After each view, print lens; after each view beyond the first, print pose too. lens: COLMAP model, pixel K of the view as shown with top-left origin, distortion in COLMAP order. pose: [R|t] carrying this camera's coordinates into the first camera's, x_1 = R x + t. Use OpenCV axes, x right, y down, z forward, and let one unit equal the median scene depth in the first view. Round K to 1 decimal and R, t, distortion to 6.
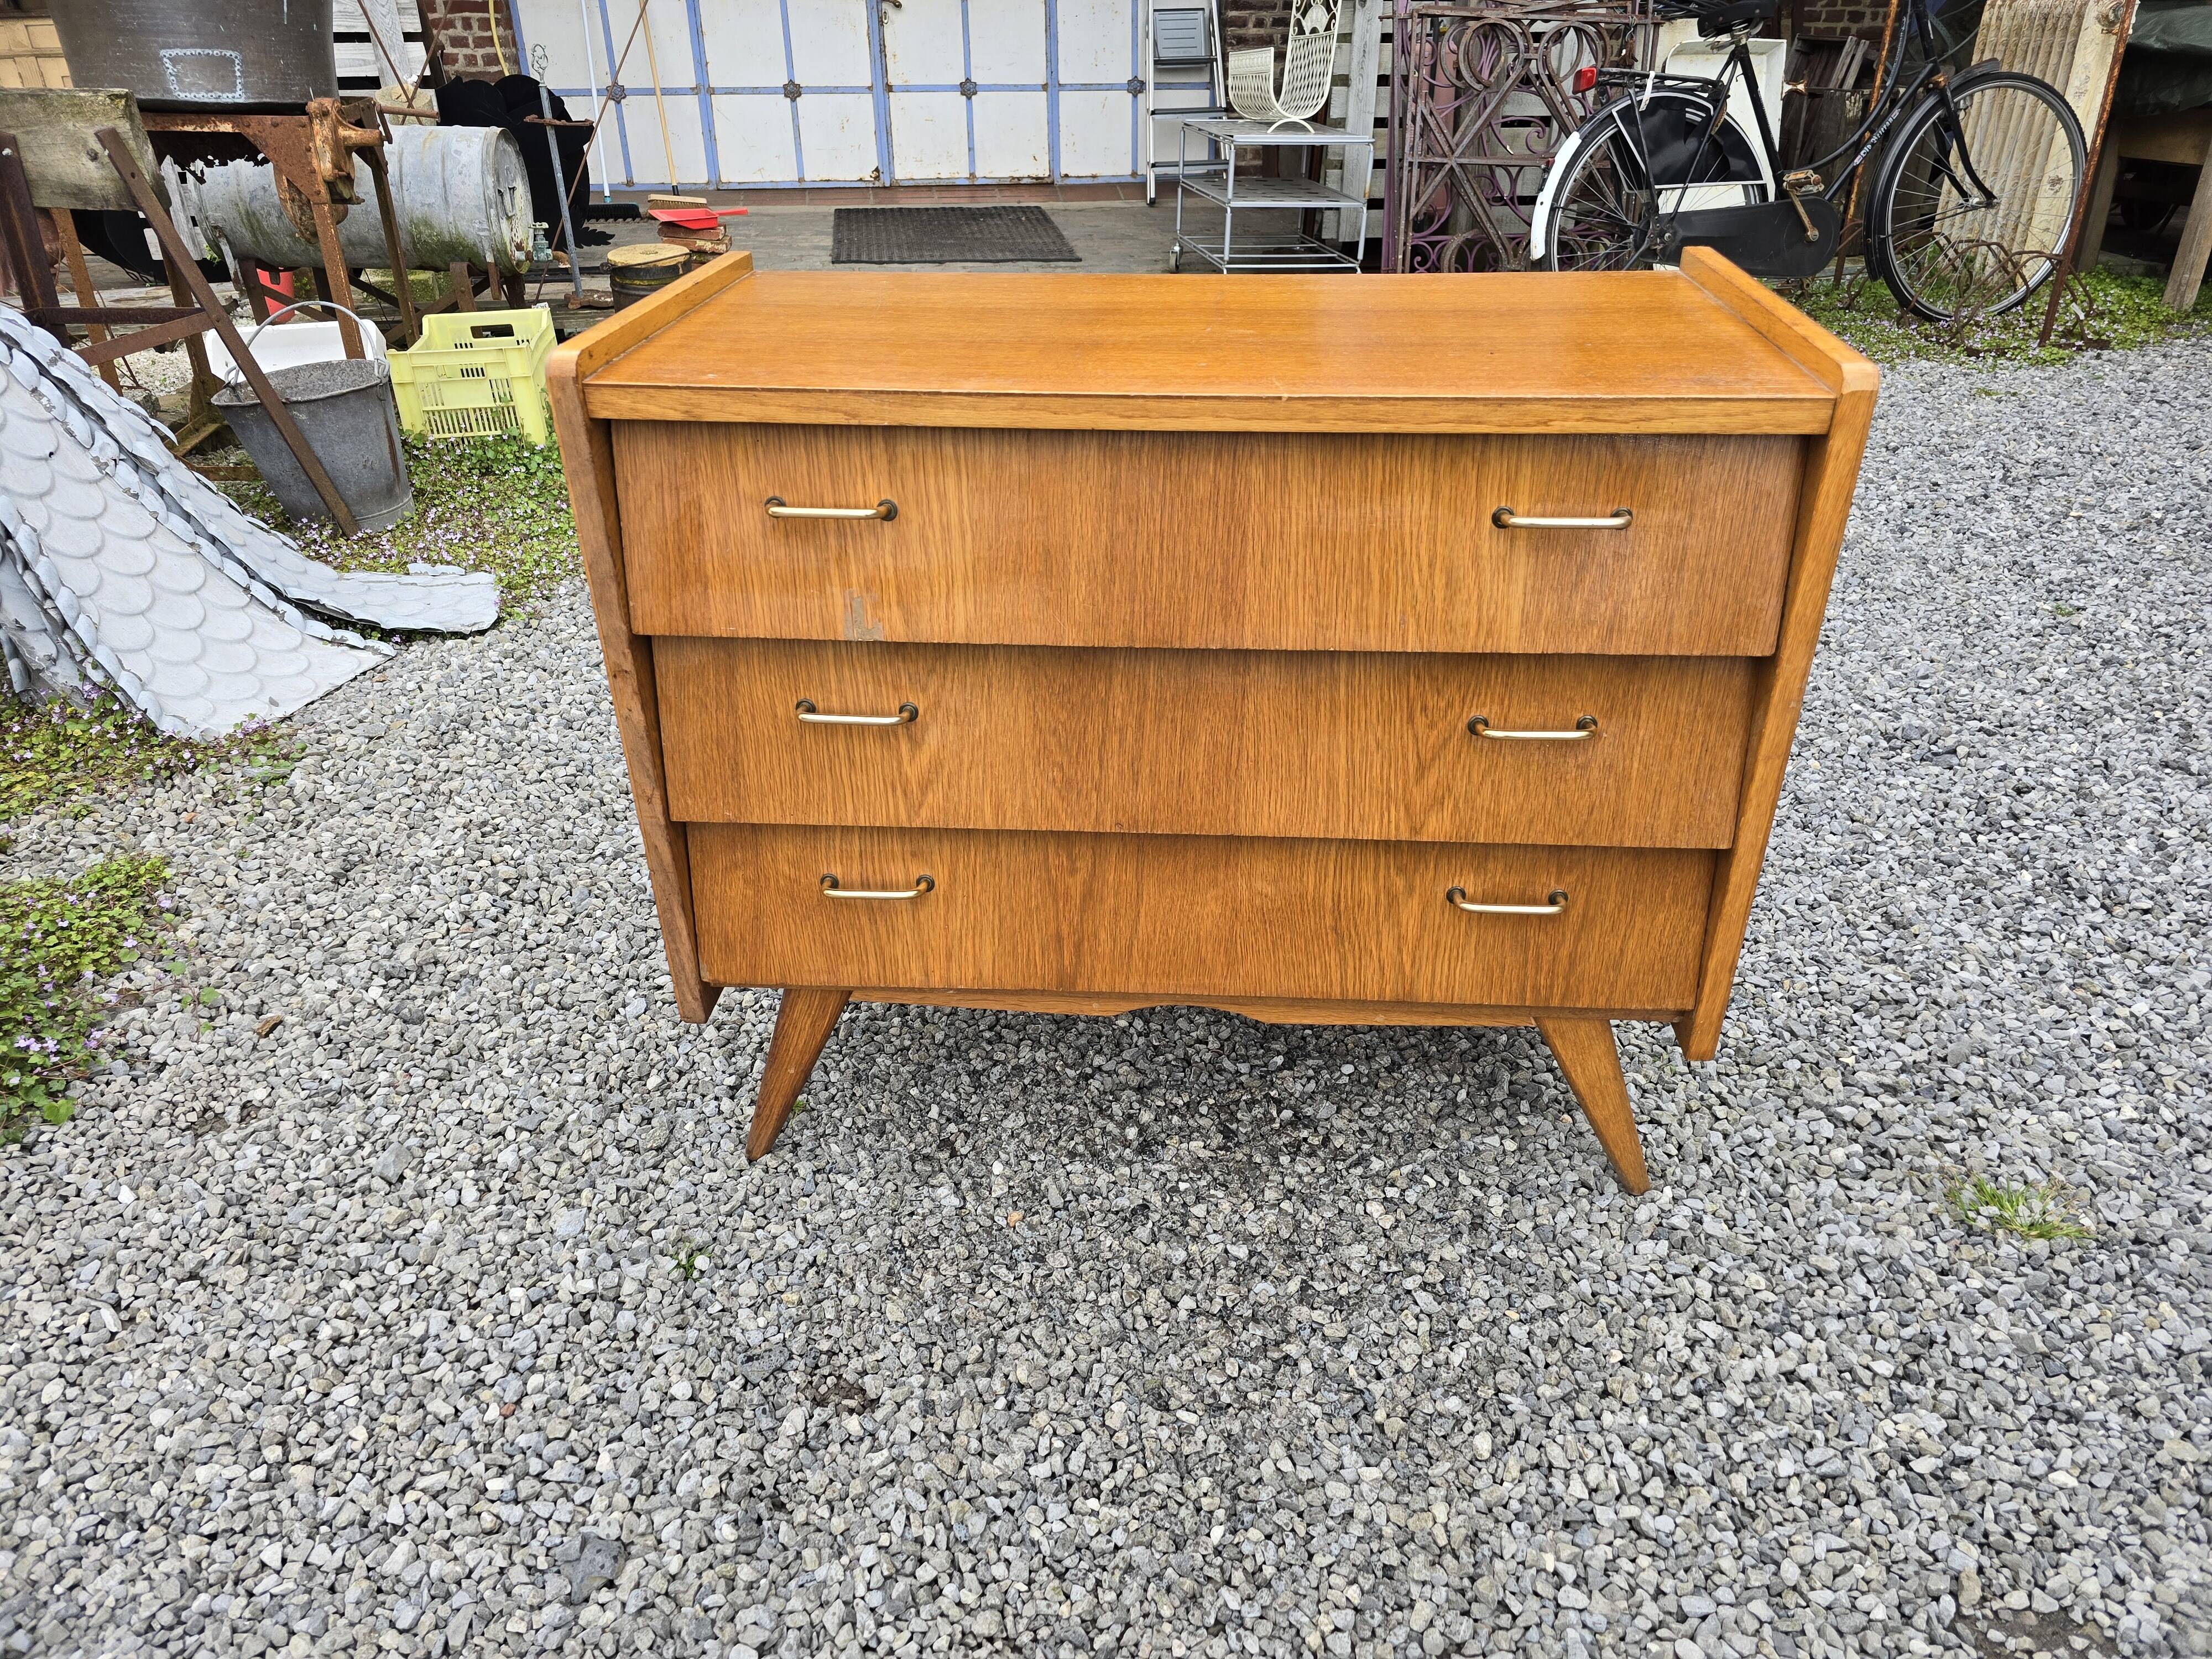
lens RADIAL K [[1478.7, 0, 1112.8], [0, 1478.7, 818.3], [0, 0, 1]] dist [0.056518, -0.056962]
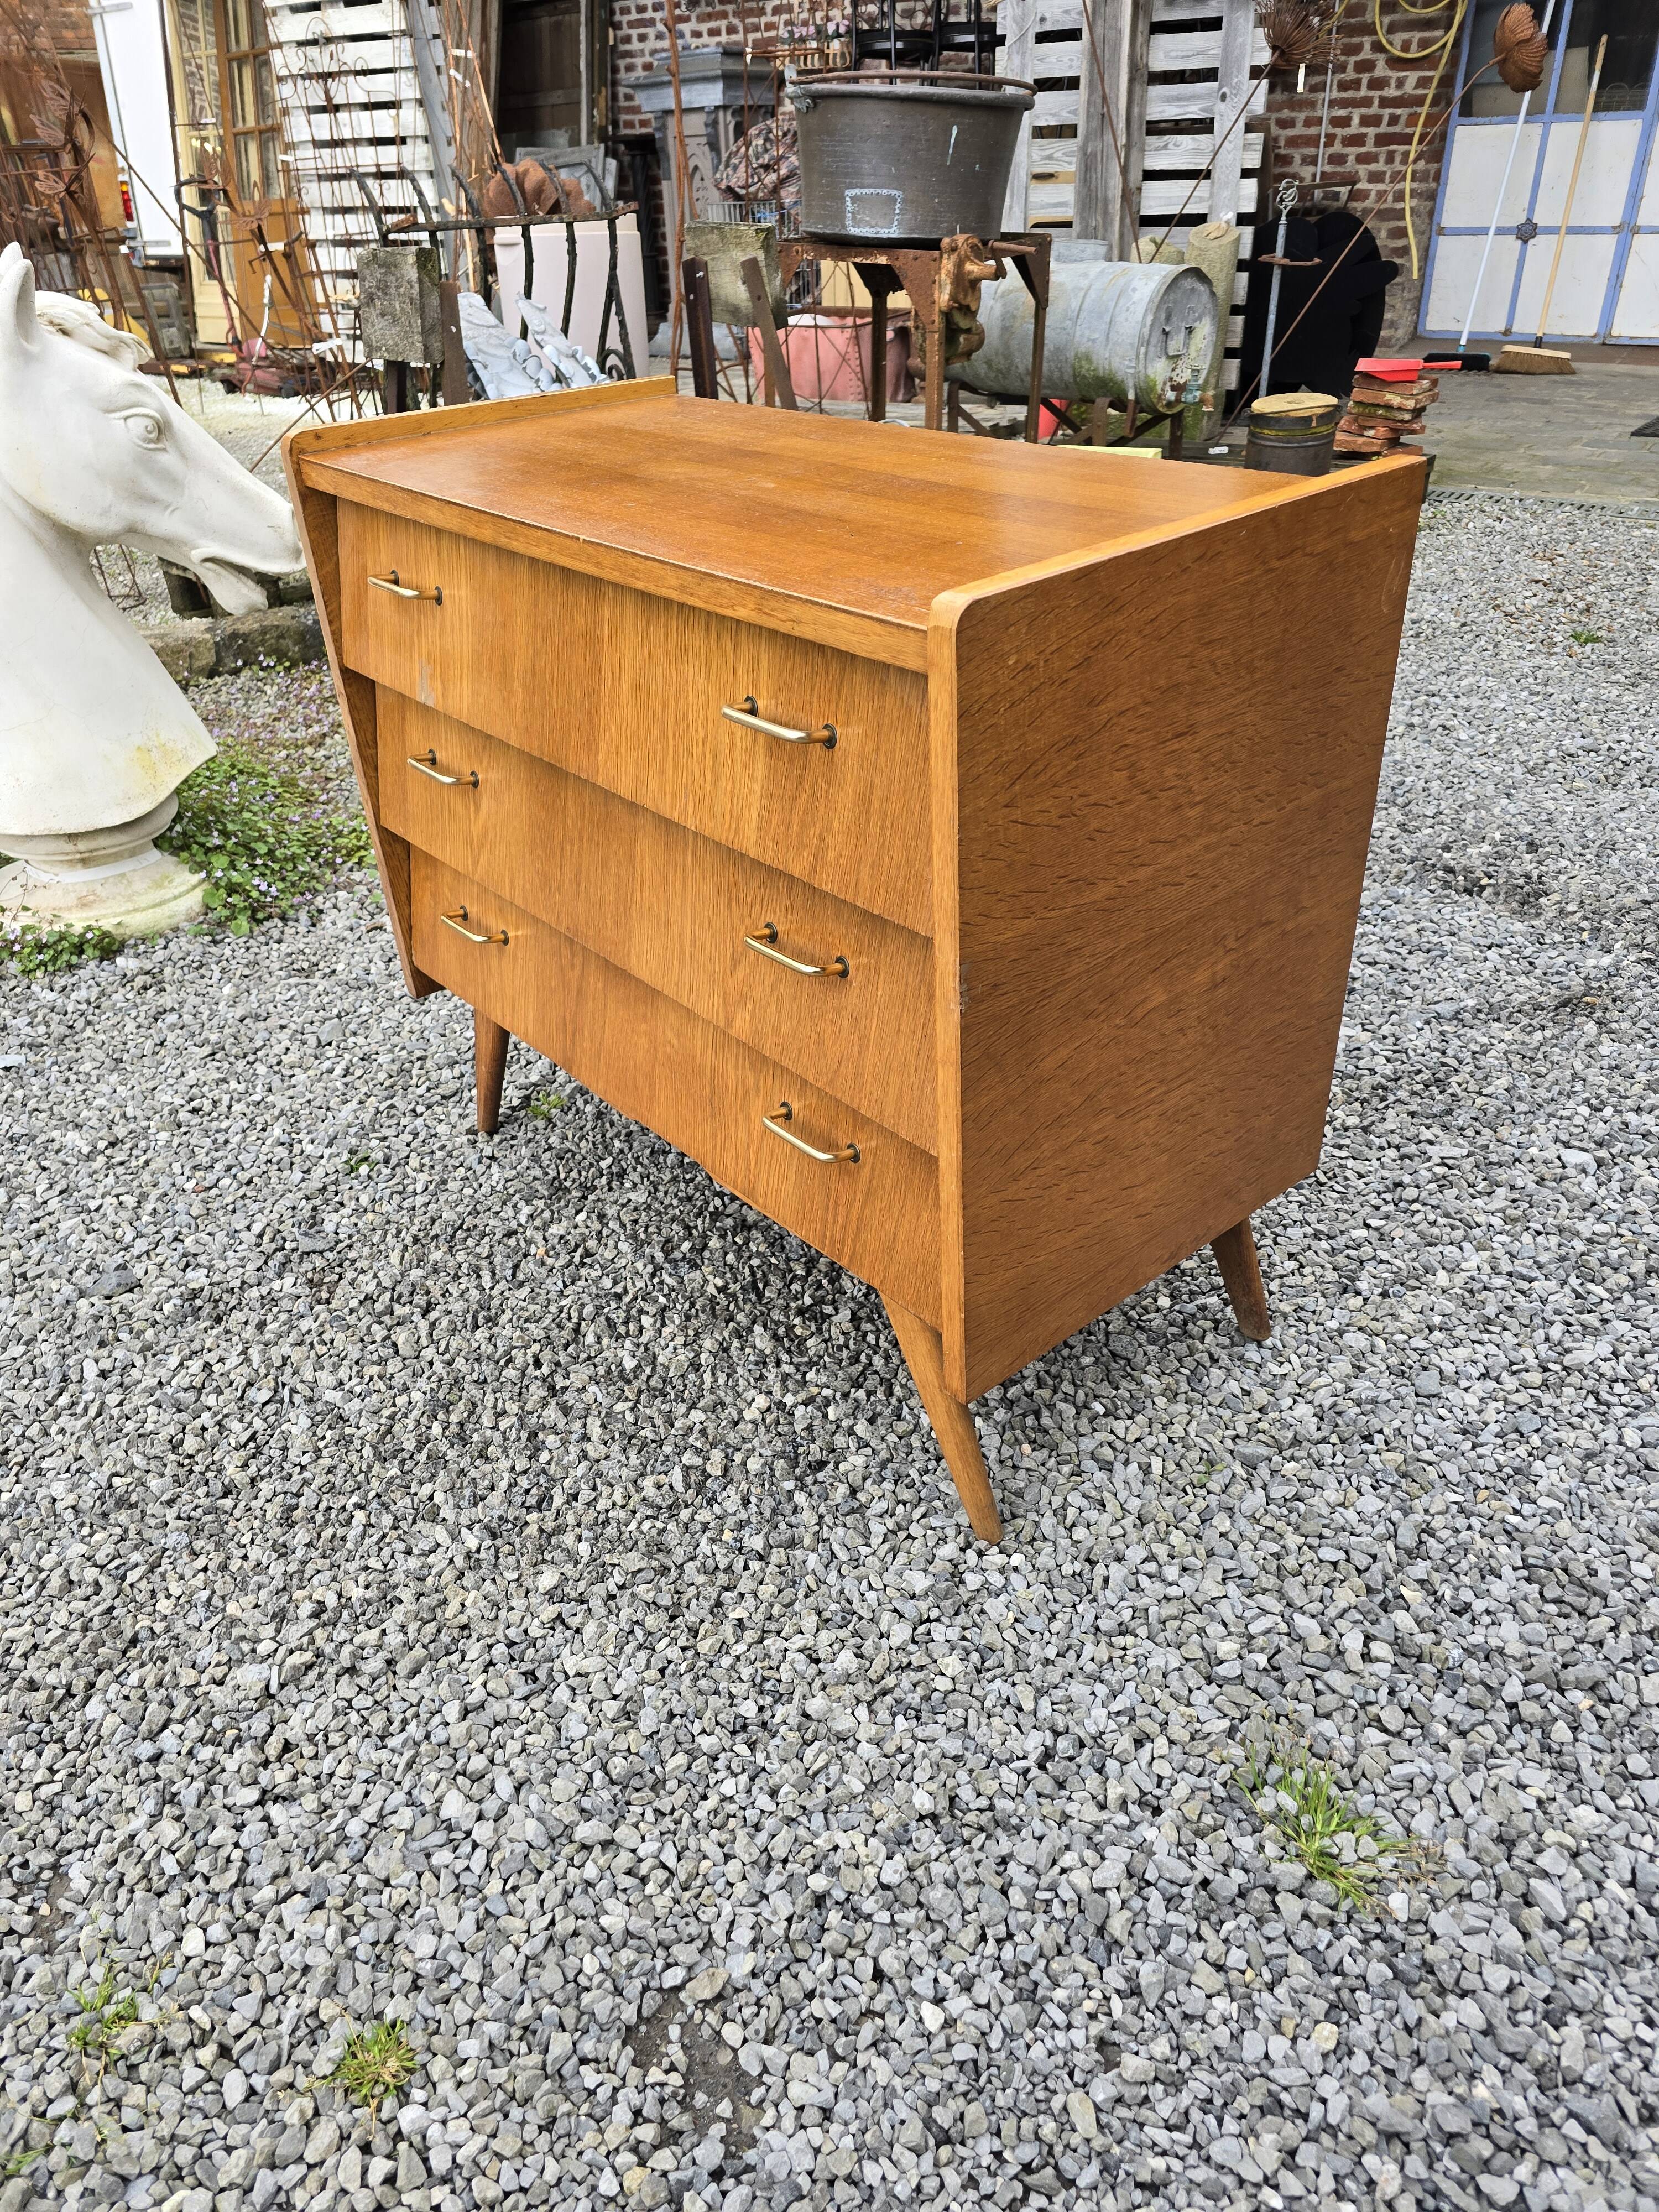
lens RADIAL K [[1478.7, 0, 799.5], [0, 1478.7, 1117.8], [0, 0, 1]] dist [0.056518, -0.056962]
pose [[0.685858, 0.376772, -0.622608, 0.741301], [-0.323463, 0.924216, 0.202967, -0.125049], [0.651897, 0.062185, 0.755754, 0.250198]]
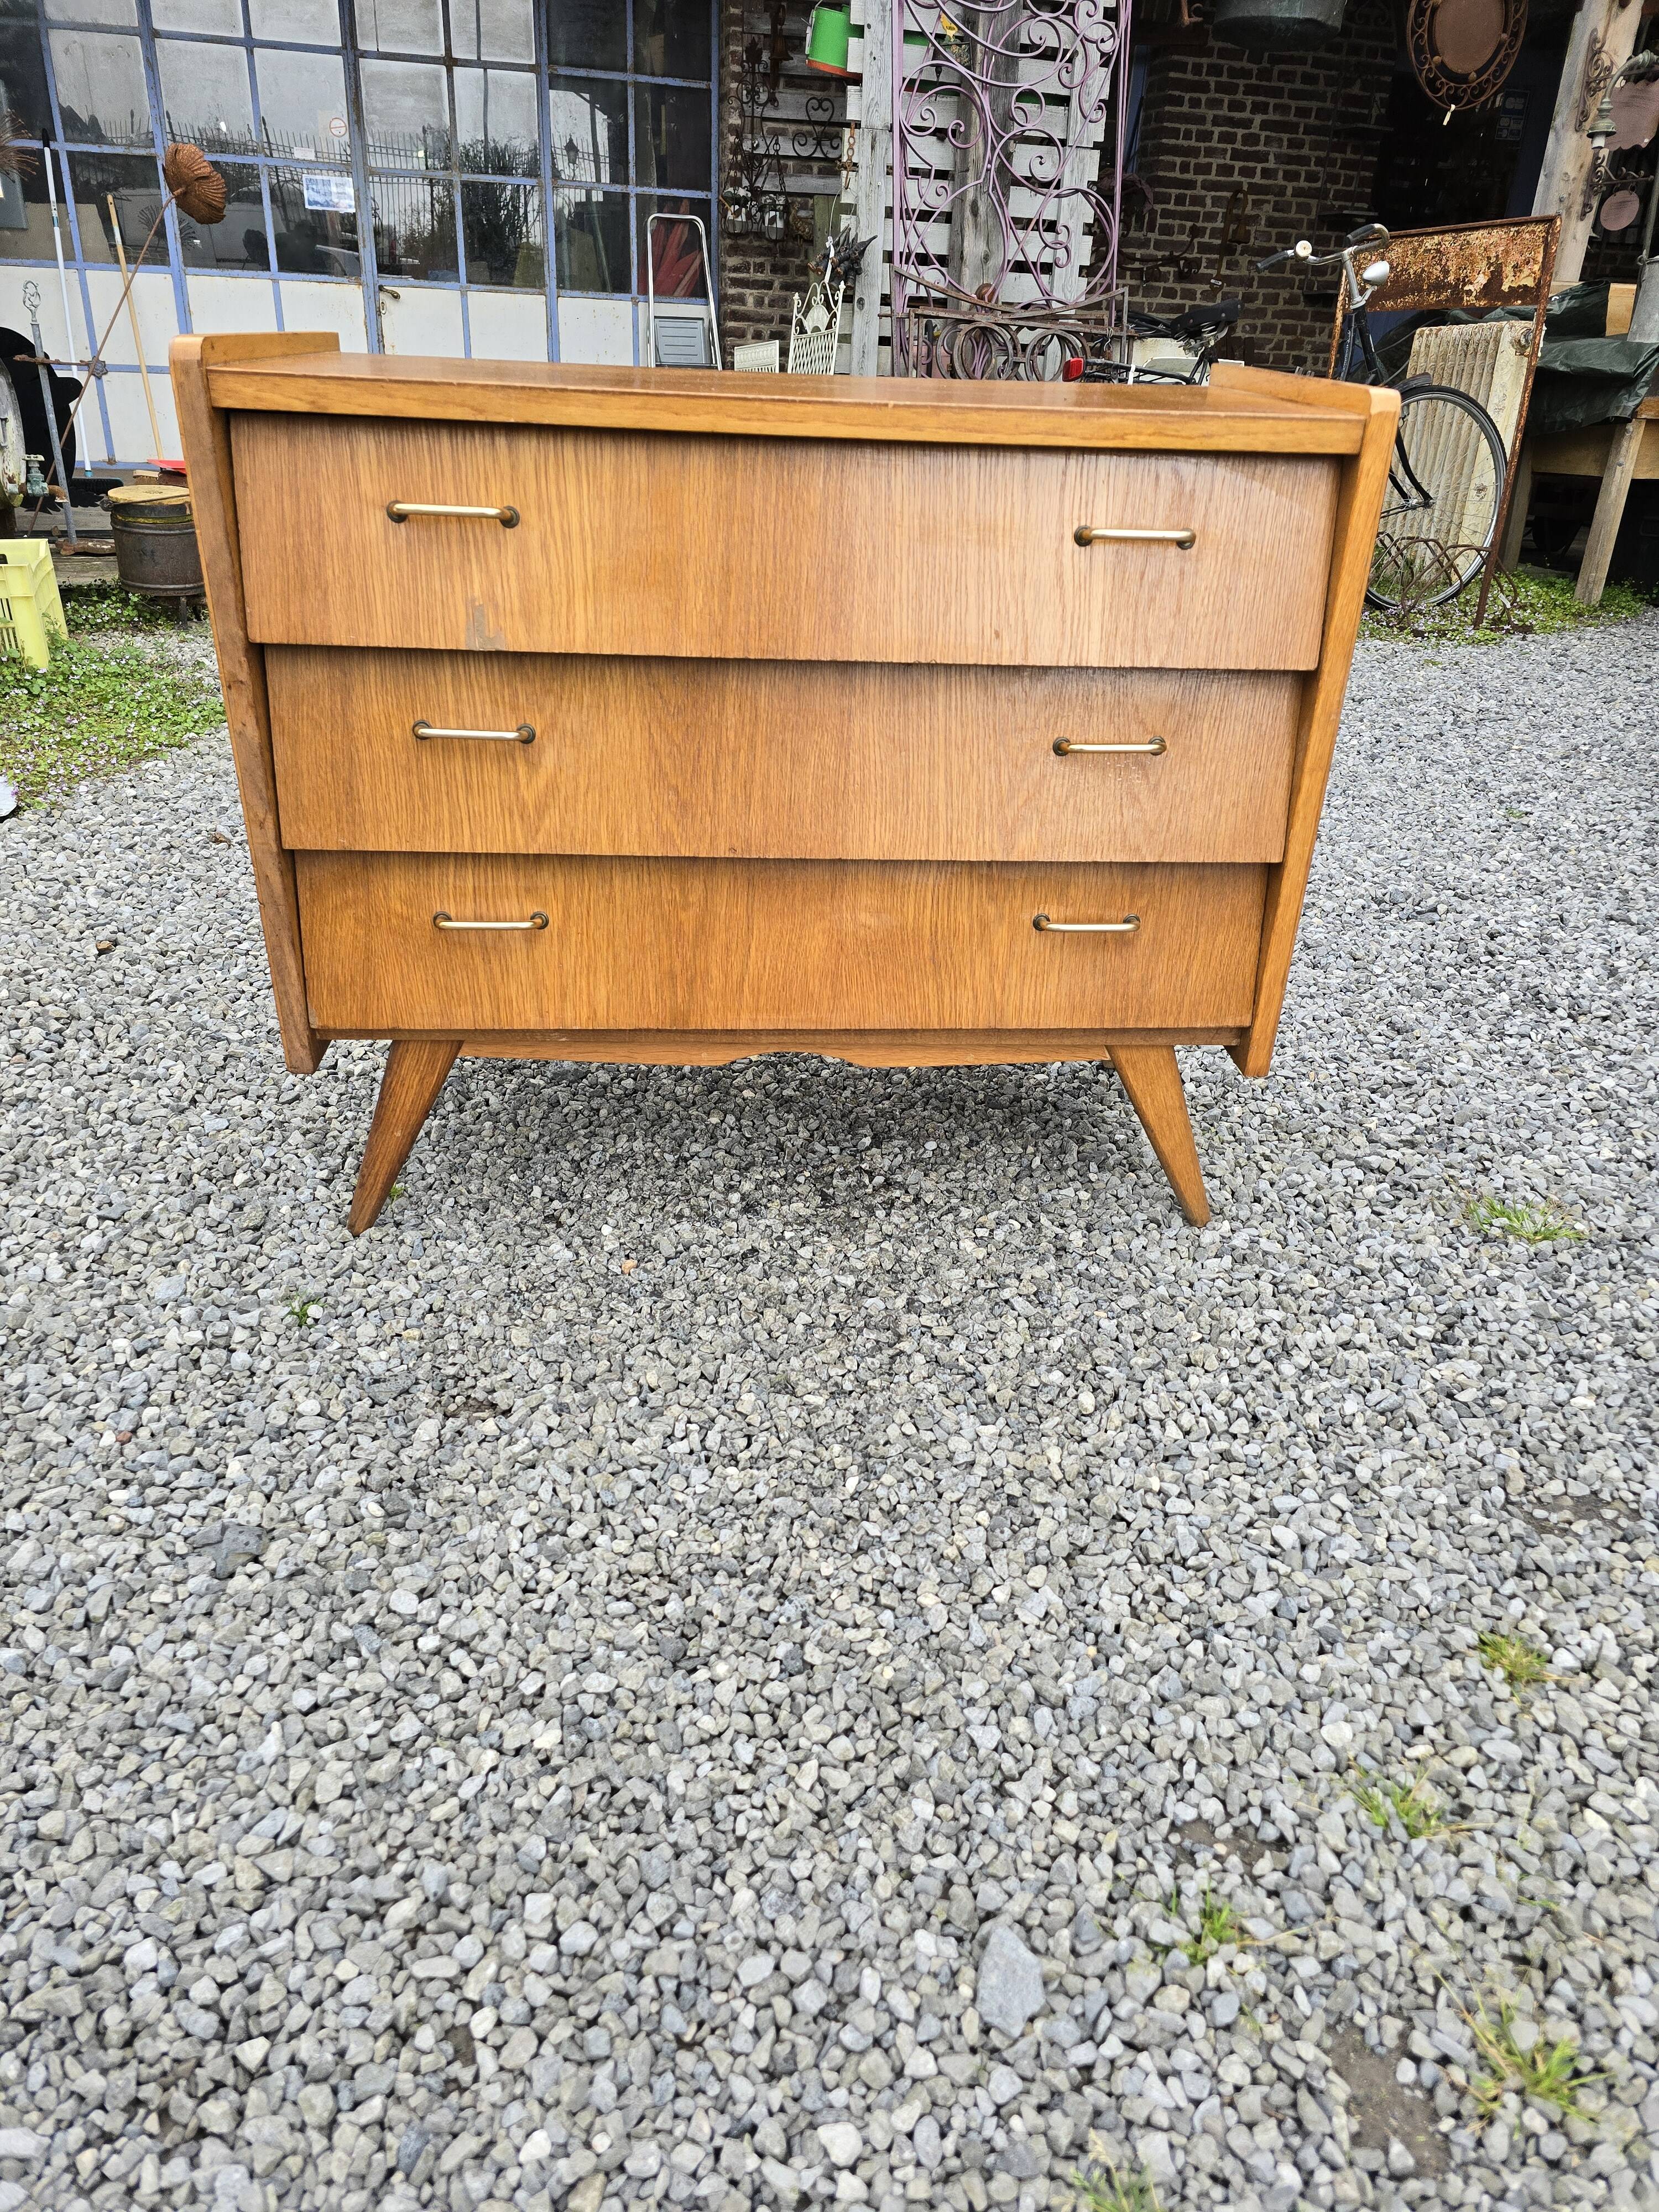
lens RADIAL K [[1478.7, 0, 834.5], [0, 1478.7, 1097.6], [0, 0, 1]] dist [0.056518, -0.056962]
pose [[0.988789, -0.022448, 0.147623, -0.072510], [0.028349, 0.998876, -0.037987, 0.193666], [-0.146604, 0.041746, 0.988314, -0.038705]]
